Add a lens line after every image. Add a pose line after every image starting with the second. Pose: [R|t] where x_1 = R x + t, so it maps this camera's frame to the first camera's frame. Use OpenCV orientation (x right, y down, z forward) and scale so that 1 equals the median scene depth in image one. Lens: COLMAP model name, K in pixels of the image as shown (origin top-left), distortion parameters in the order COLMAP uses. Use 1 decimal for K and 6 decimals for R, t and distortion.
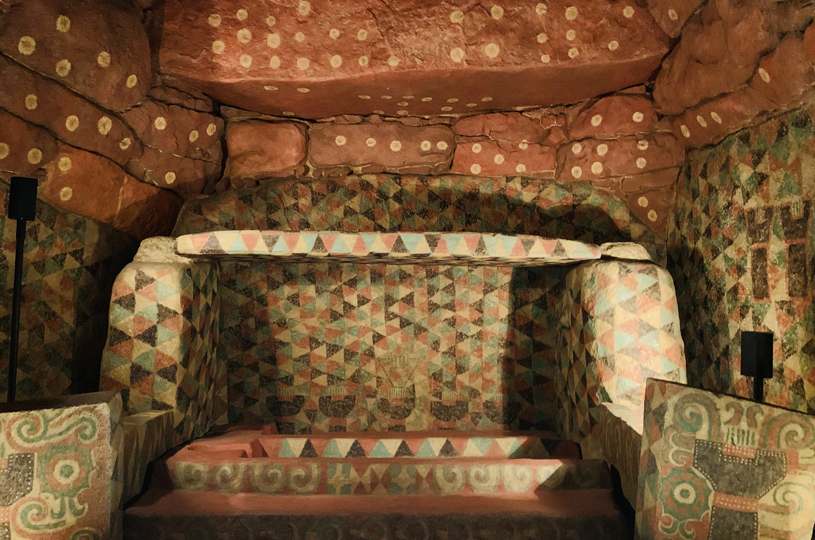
lens RADIAL K [[654.9, 0, 415.6], [0, 654.9, 253.4], [0, 0, 1]] dist [0.029912, -0.049840]
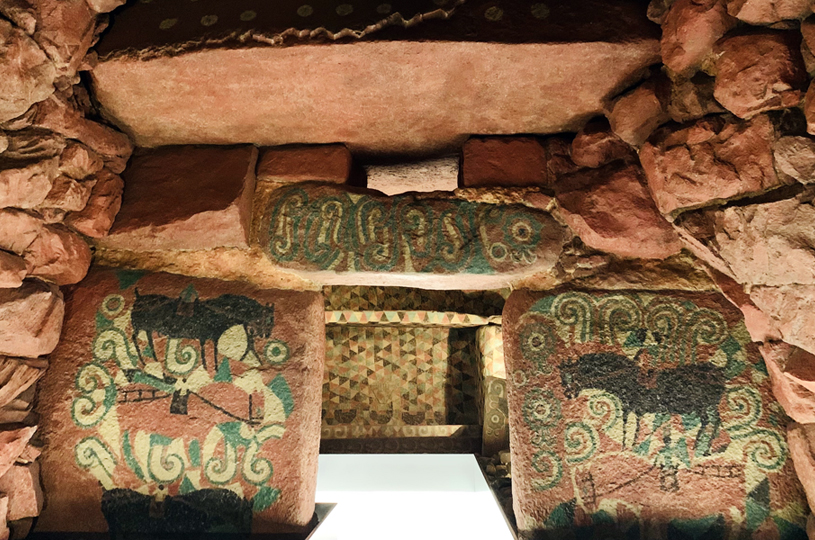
lens RADIAL K [[761.9, 0, 388.3], [0, 761.9, 148.9], [0, 0, 1]] dist [0.021170, -0.035682]
pose [[0.999966, -0.007651, -0.002971, -0.001616], [0.006892, 0.979294, -0.202327, -0.043848], [0.004458, 0.202300, 0.979313, -1.272518]]
